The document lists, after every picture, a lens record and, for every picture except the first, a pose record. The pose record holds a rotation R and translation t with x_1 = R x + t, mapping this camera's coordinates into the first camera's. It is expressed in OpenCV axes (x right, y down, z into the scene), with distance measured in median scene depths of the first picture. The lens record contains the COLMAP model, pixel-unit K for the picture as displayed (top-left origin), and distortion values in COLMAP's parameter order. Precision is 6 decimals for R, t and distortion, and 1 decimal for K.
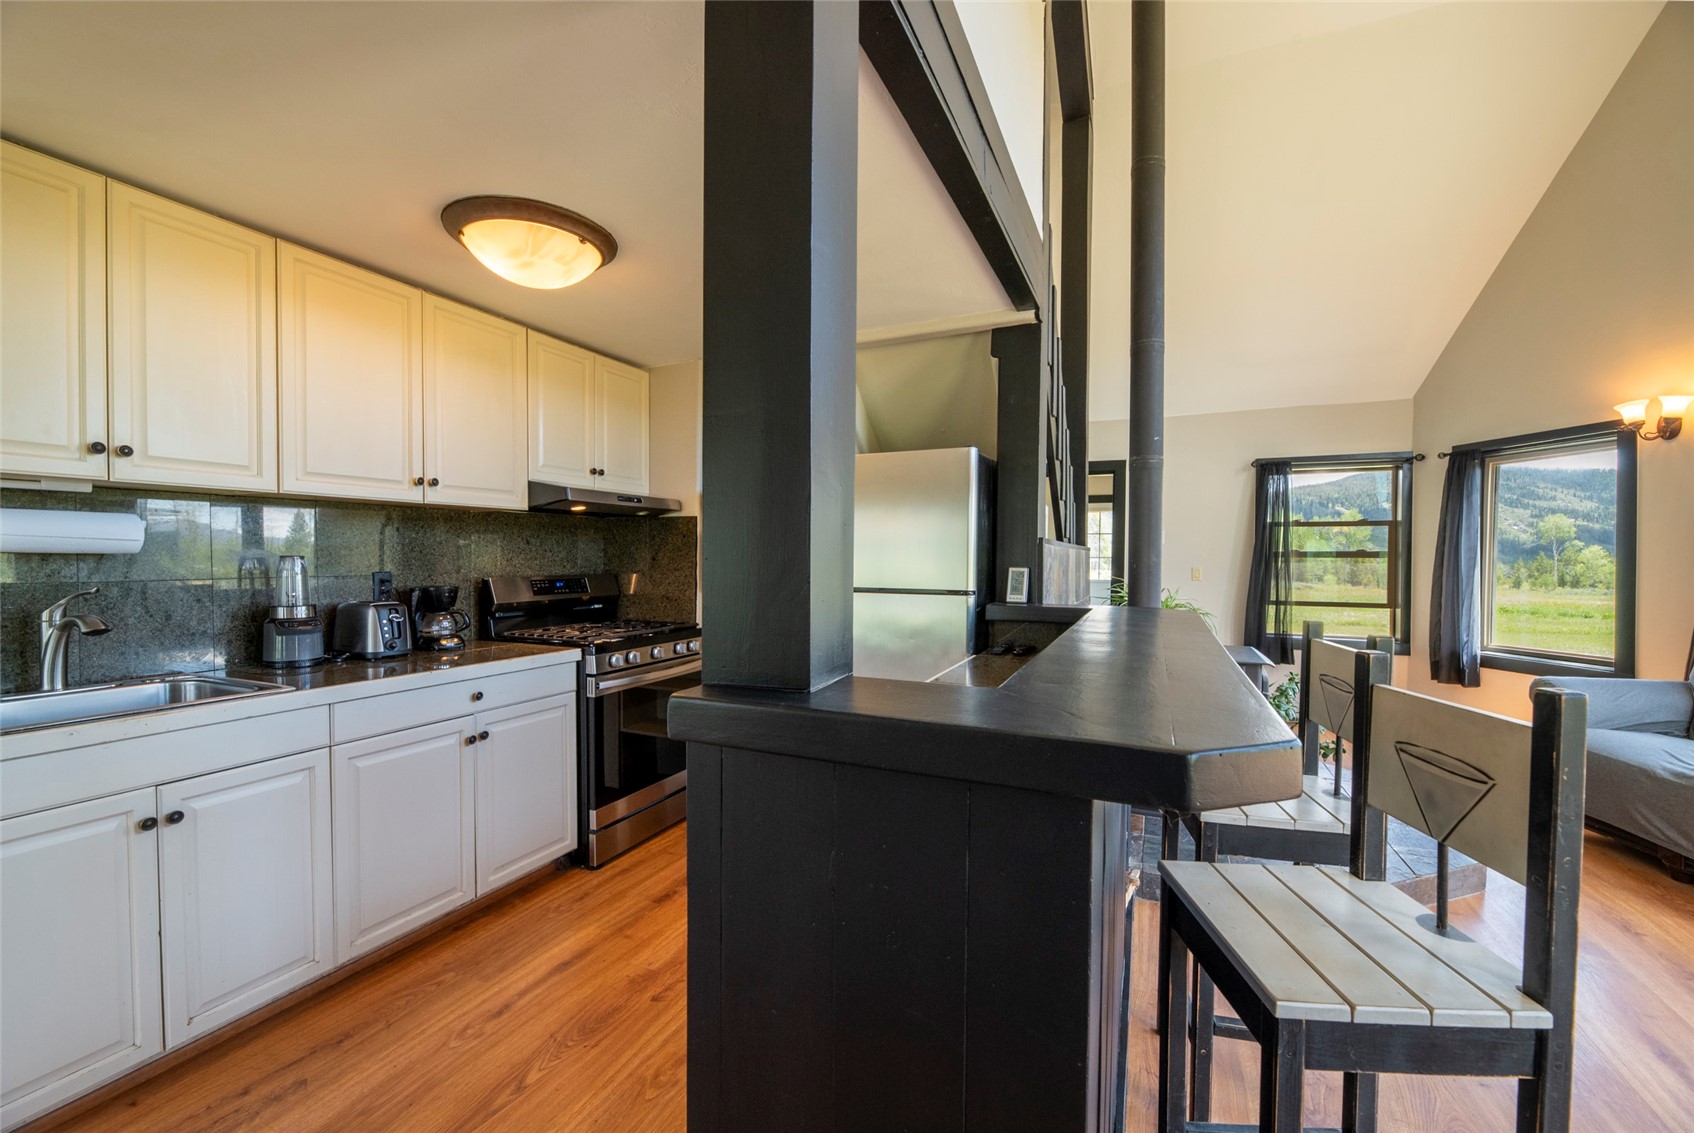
lens RADIAL K [[704.5, 0, 855.5], [0, 704.5, 573.5], [0, 0, 1]] dist [0.000098, -0.001086]
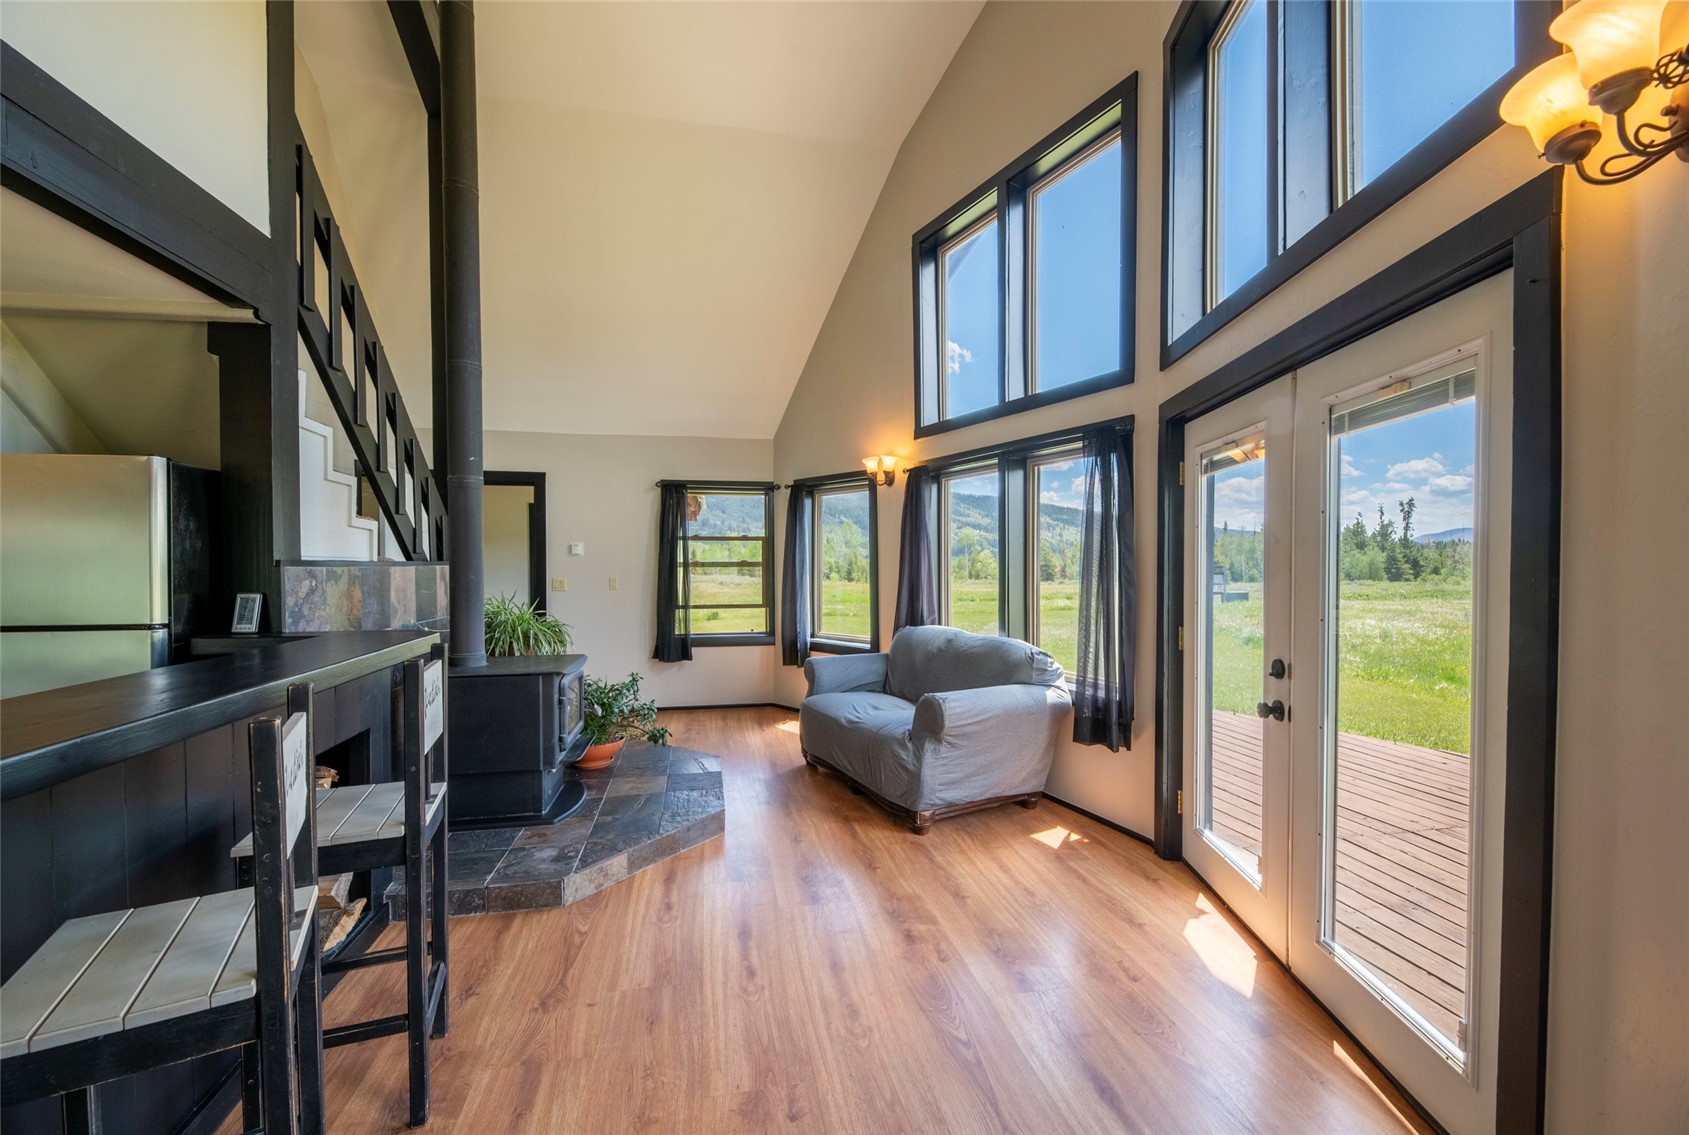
lens RADIAL K [[702.4, 0, 867.7], [0, 702.4, 565.5], [0, 0, 1]] dist [0.000098, -0.001086]
pose [[0.801782, -0.012227, 0.597492, 0.321378], [0.021697, 0.999727, -0.008657, -0.018455], [-0.597223, 0.019905, 0.801828, -0.177649]]
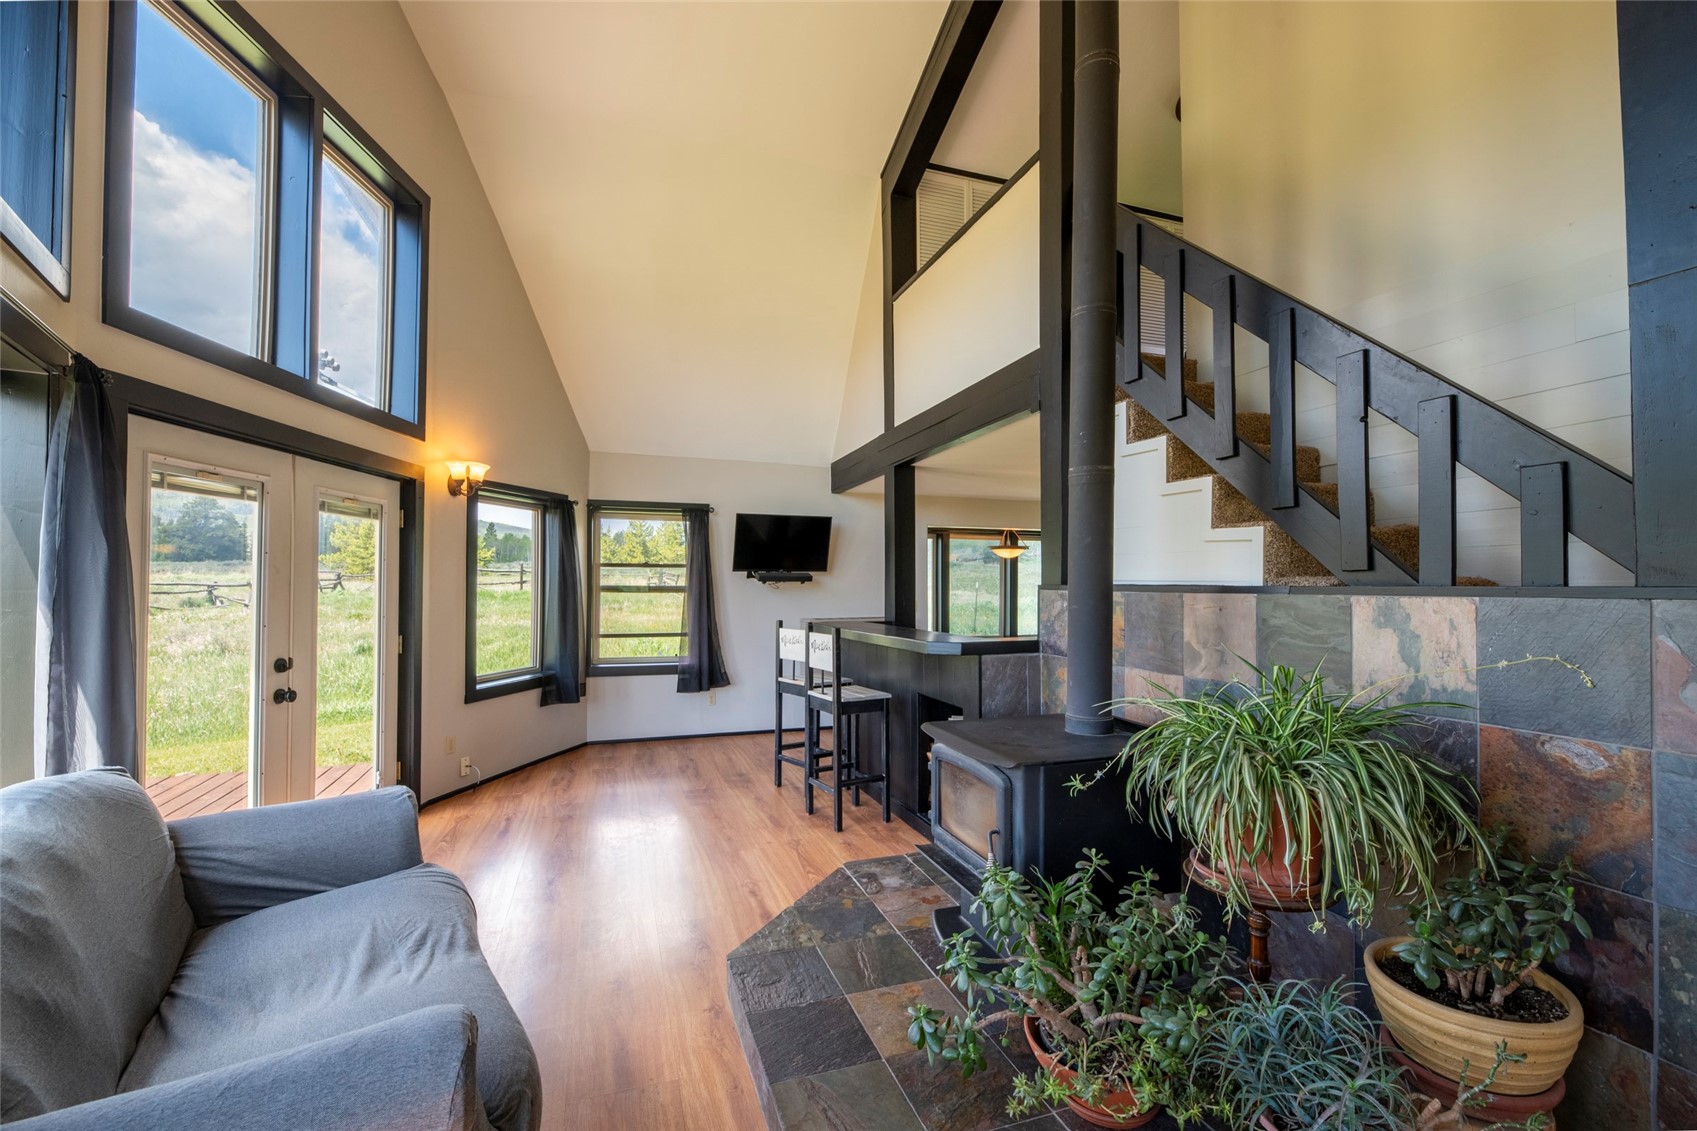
lens RADIAL K [[707.5, 0, 850.1], [0, 707.5, 570.7], [0, 0, 1]] dist [-0.003742, -0.001714]
pose [[-0.734871, -0.022380, -0.677837, 1.293542], [-0.023281, 0.999699, -0.007767, -0.056461], [0.677807, 0.010073, -0.735171, 1.628696]]
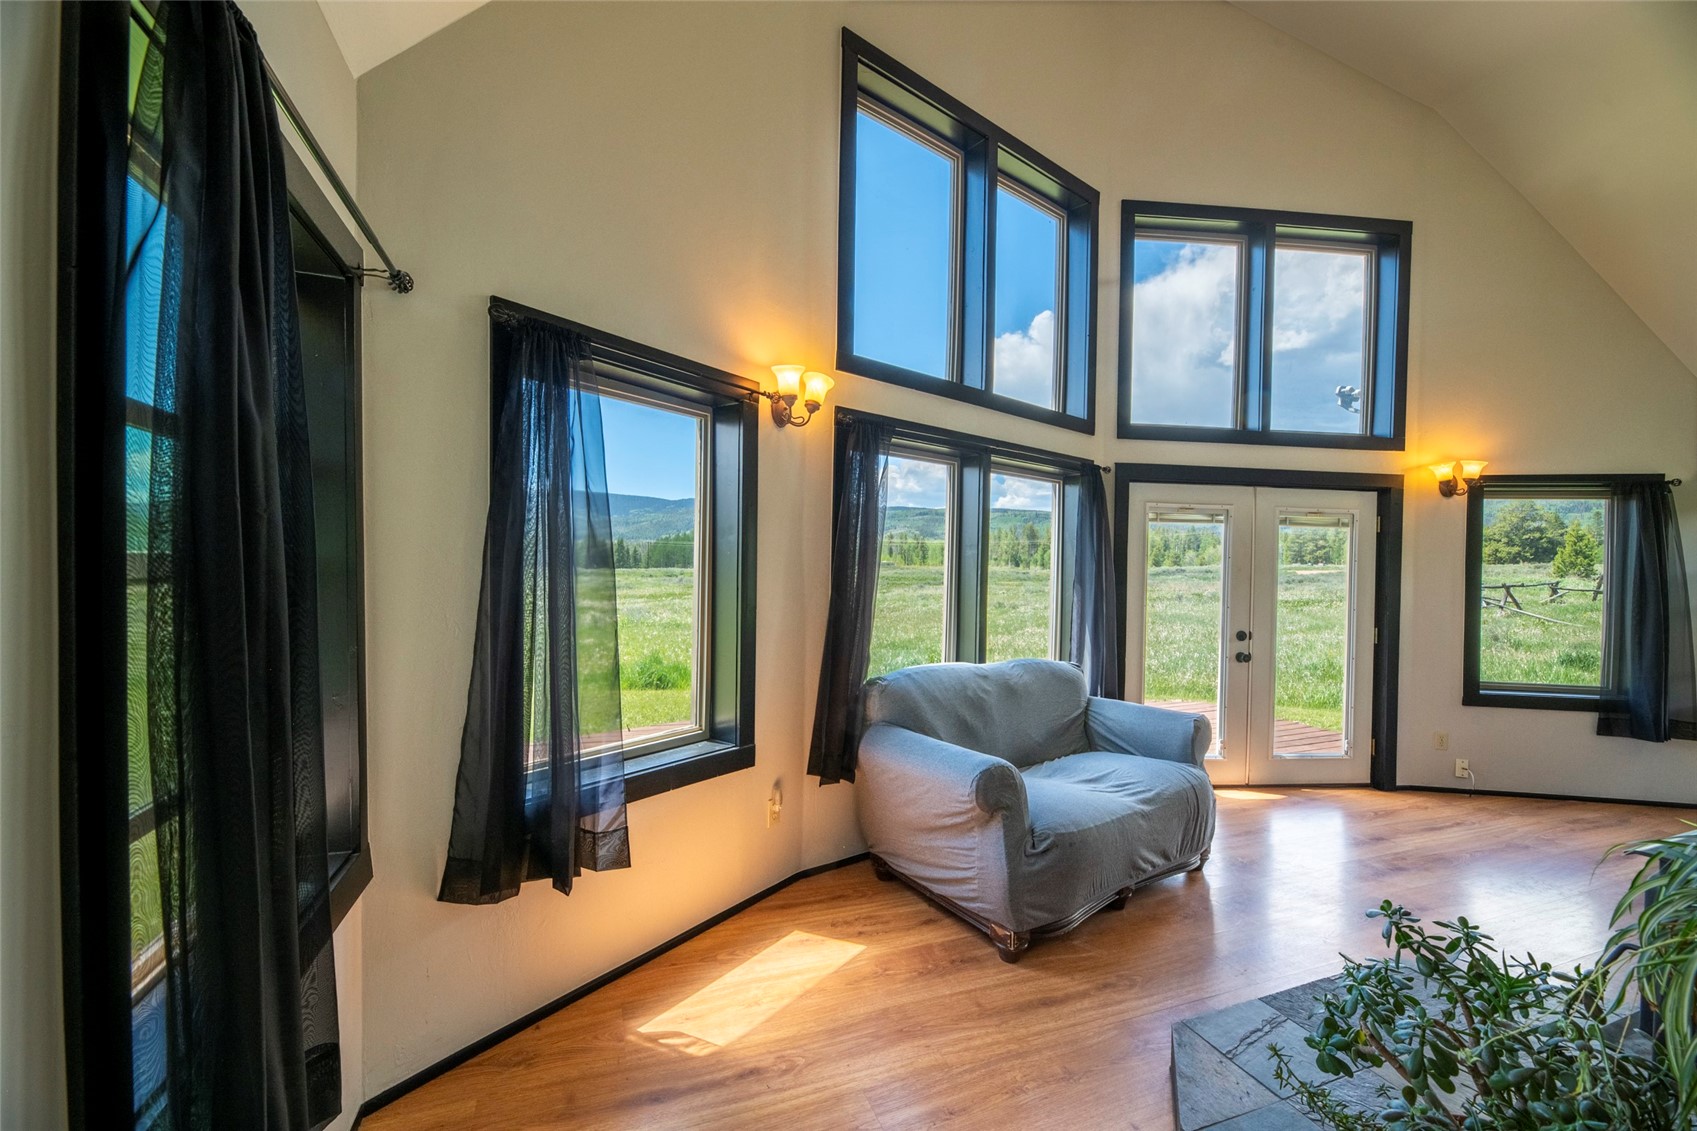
lens RADIAL K [[705.8, 0, 855.7], [0, 705.8, 565.5], [0, 0, 1]] dist [0.000098, -0.001086]
pose [[-0.719410, -0.018627, 0.694335, 0.716456], [-0.012164, 0.999825, 0.014219, -0.066269], [-0.694479, 0.001783, -0.719511, 1.955600]]
